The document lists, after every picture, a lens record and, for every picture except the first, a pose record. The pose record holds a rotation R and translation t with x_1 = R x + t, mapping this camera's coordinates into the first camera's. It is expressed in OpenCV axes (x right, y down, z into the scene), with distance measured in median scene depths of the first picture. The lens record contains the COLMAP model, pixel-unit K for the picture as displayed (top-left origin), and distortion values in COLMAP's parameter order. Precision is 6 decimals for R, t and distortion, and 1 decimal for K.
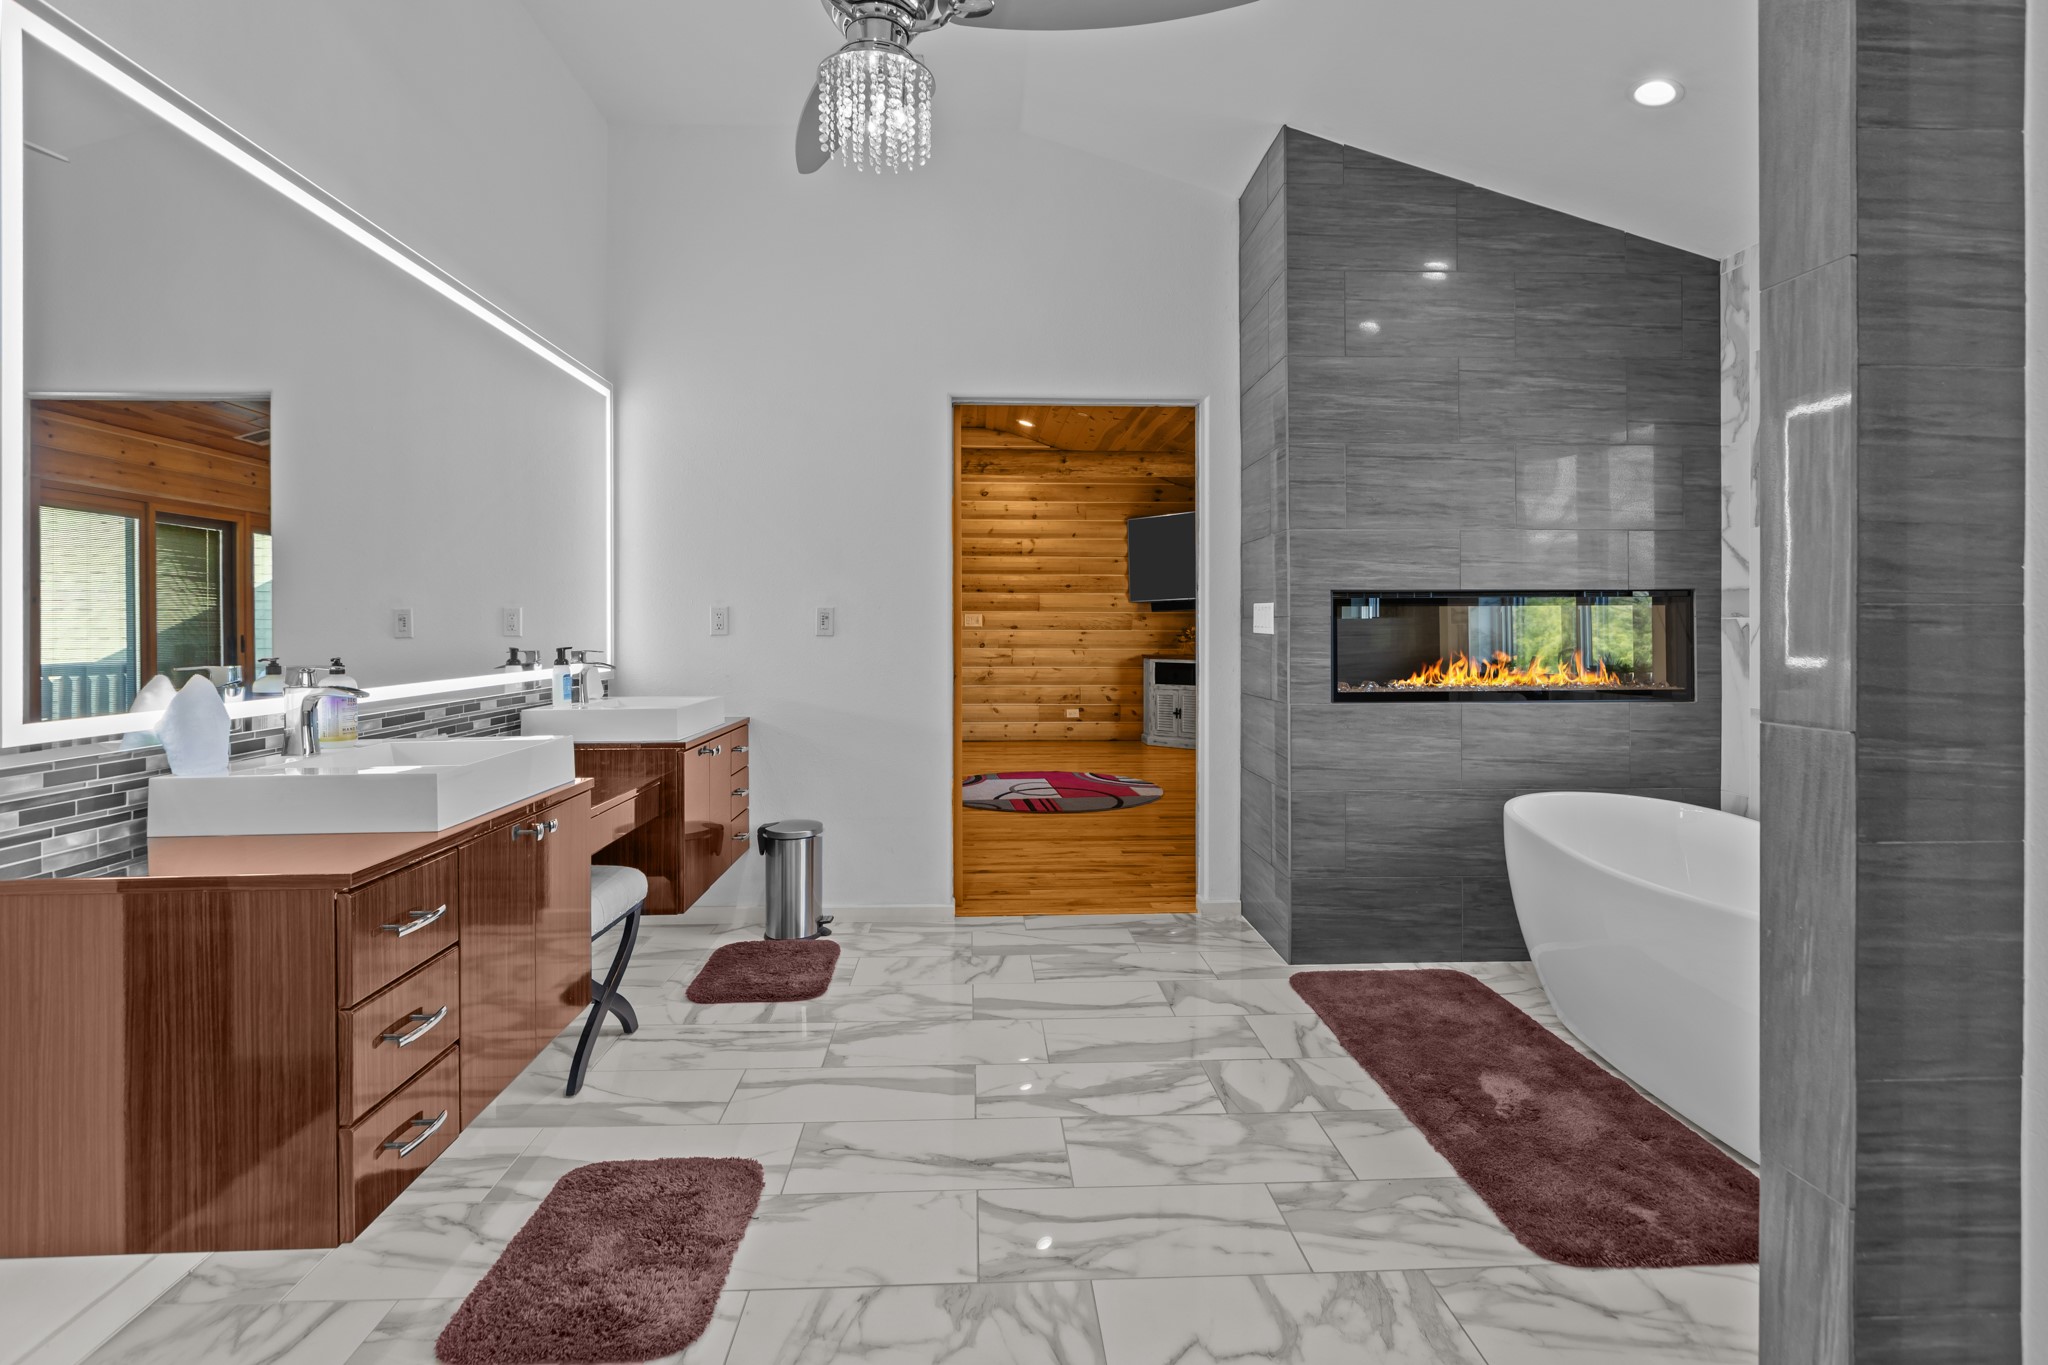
lens RADIAL K [[1014.1, 0, 1023.8], [0, 1014.1, 635.4], [0, 0, 1]] dist [0.001731, 0.000484]
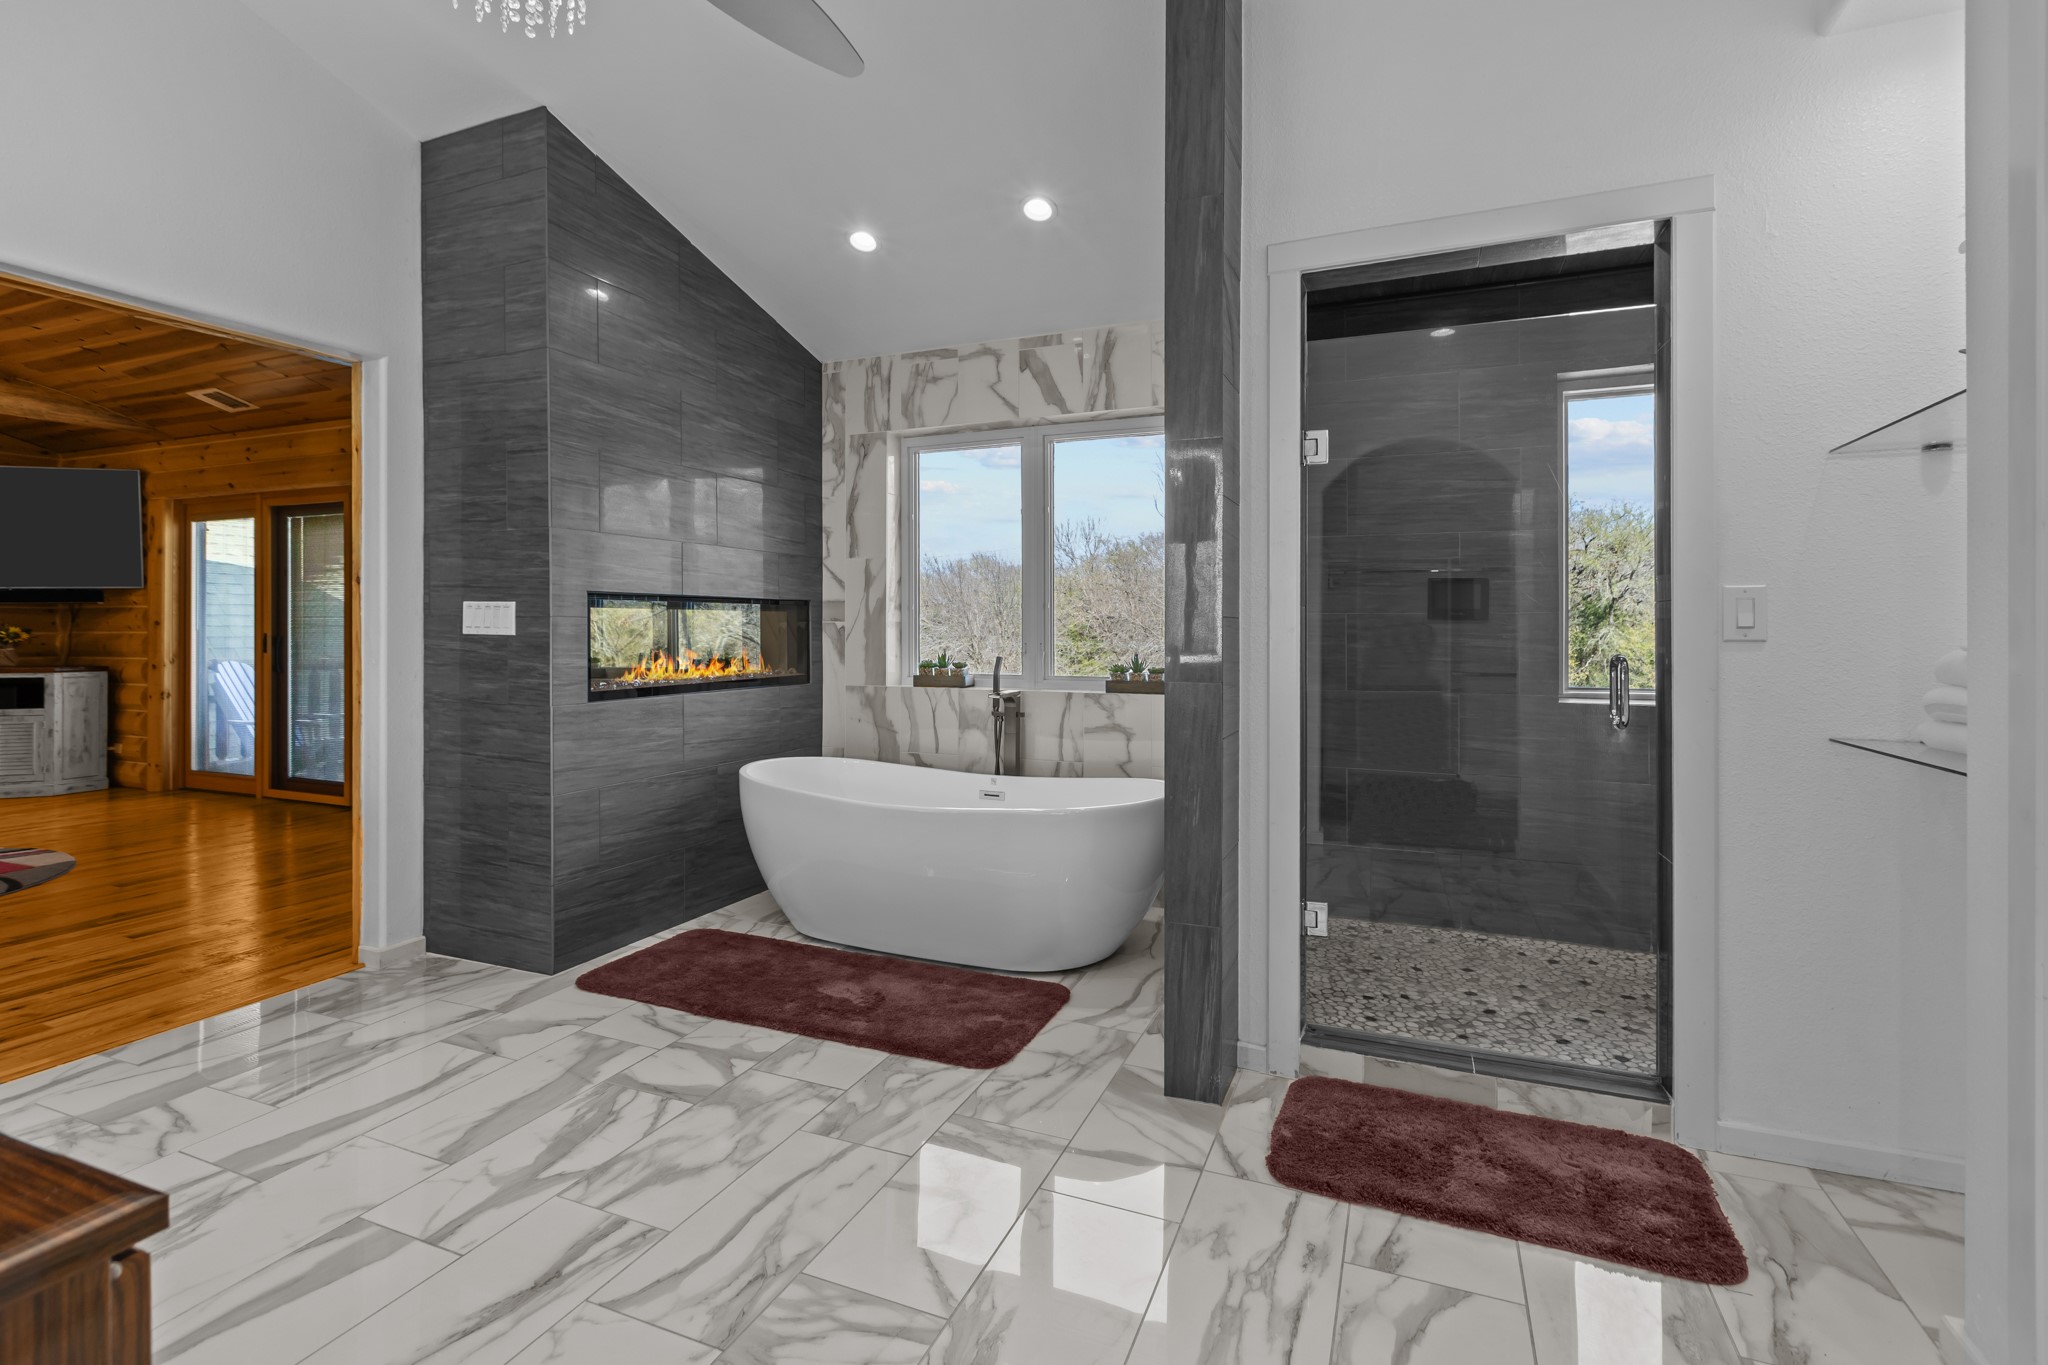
lens RADIAL K [[934.4, 0, 1028.0], [0, 934.4, 637.5], [0, 0, 1]] dist [0.003270, 0.000371]
pose [[0.435176, -0.007630, 0.900313, -0.343653], [0.005942, 0.999967, 0.005603, -0.001131], [-0.900326, 0.002911, 0.435206, 0.198555]]
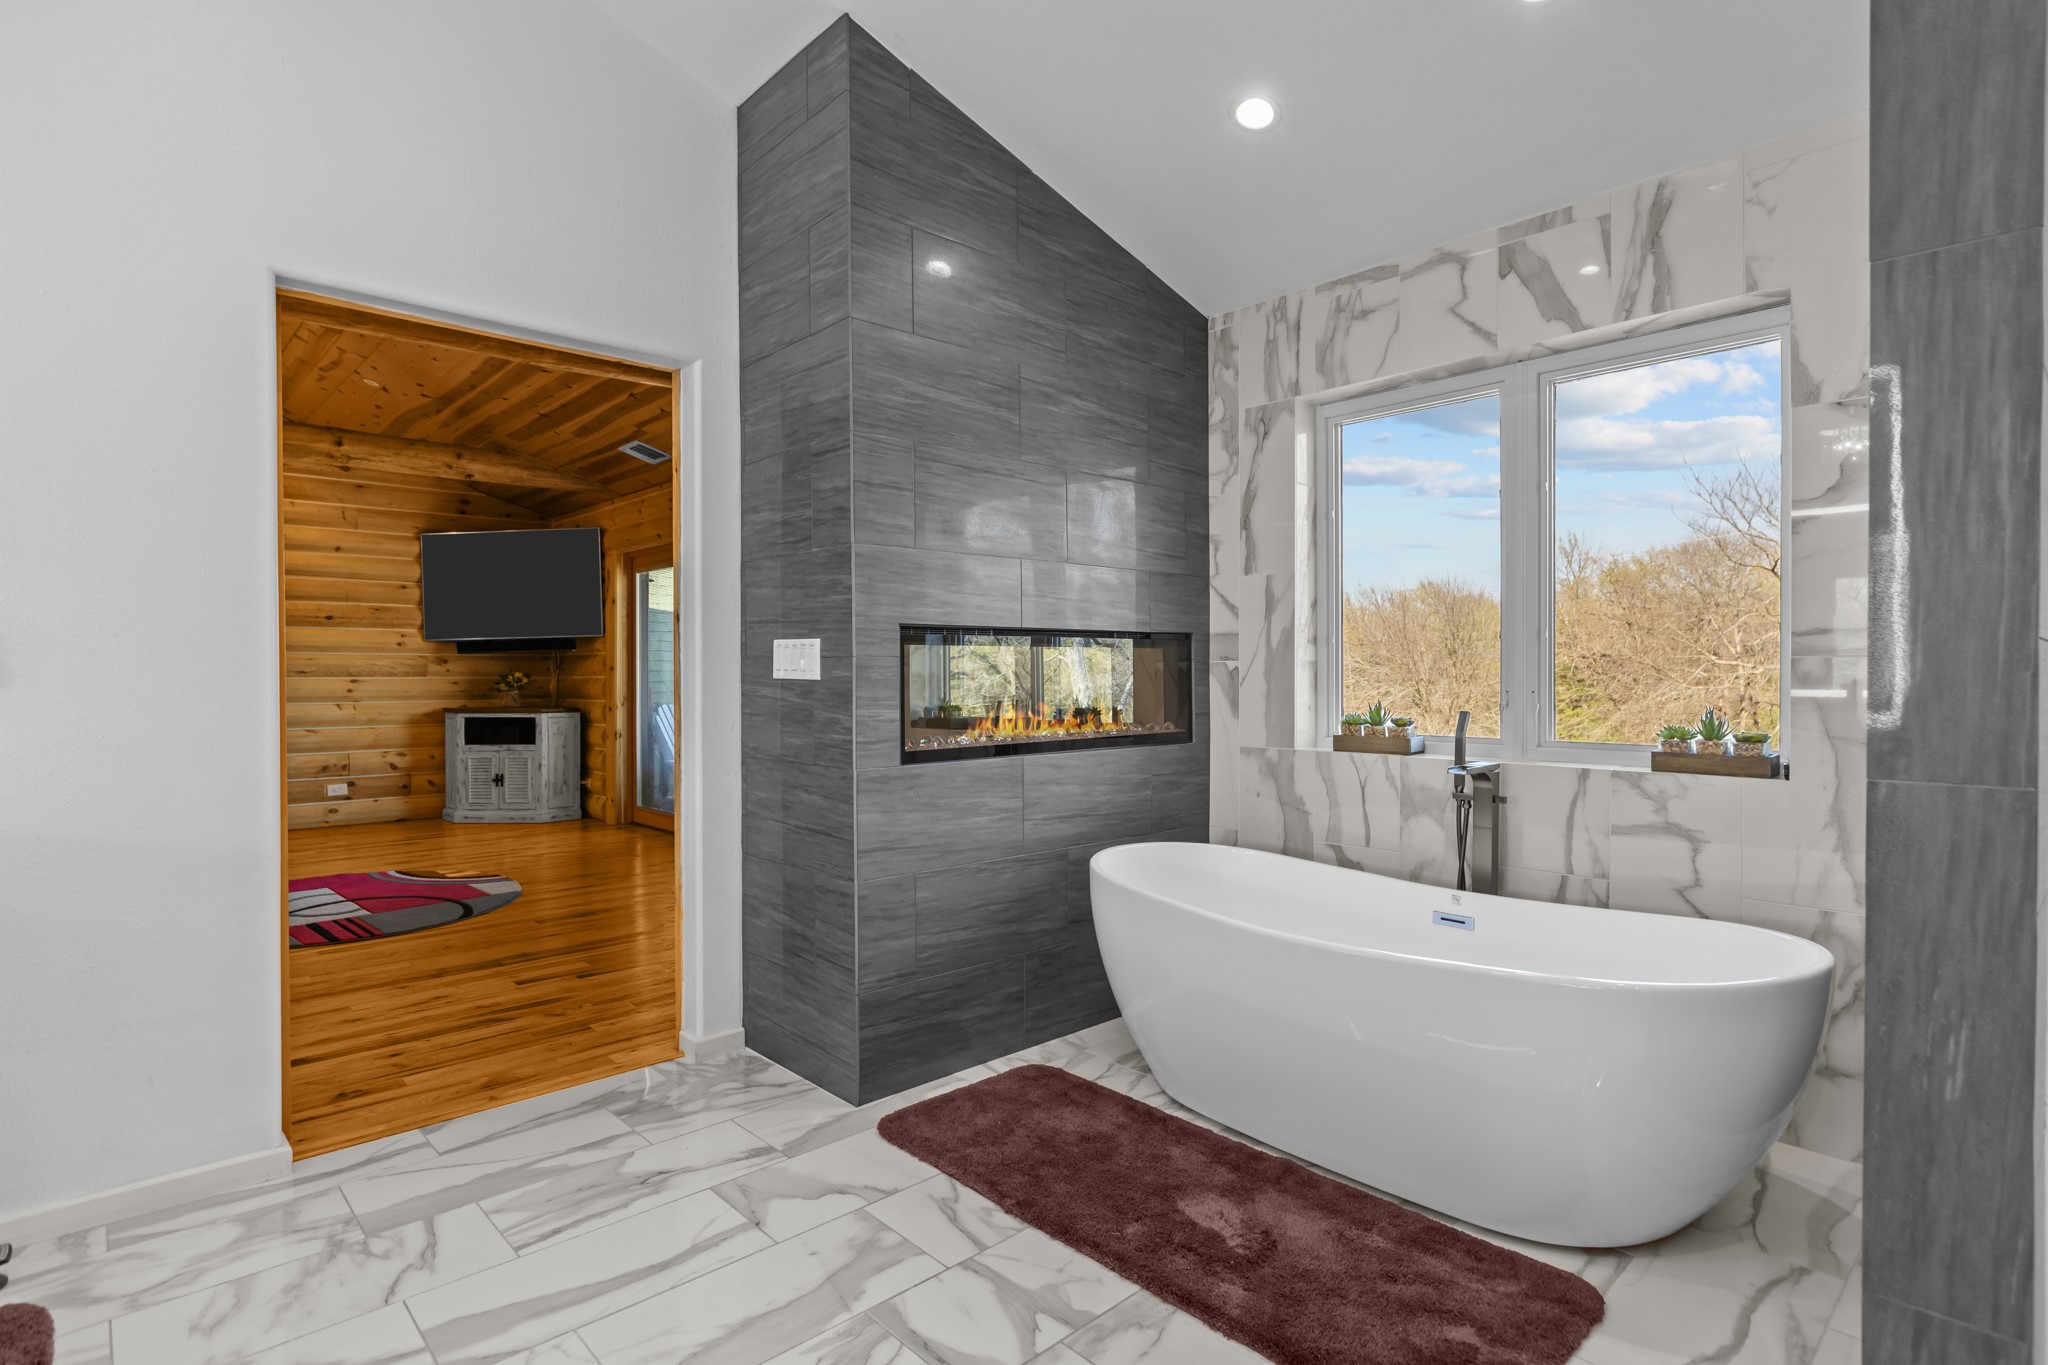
lens RADIAL K [[1028.6, 0, 1024.0], [0, 1028.6, 682.5], [0, 0, 1]] dist [-0.003356, 0.000326]
pose [[0.768711, -0.008621, 0.639538, -0.138359], [0.007861, 0.999961, 0.004030, -0.001120], [-0.639548, 0.001930, 0.768749, 0.315478]]
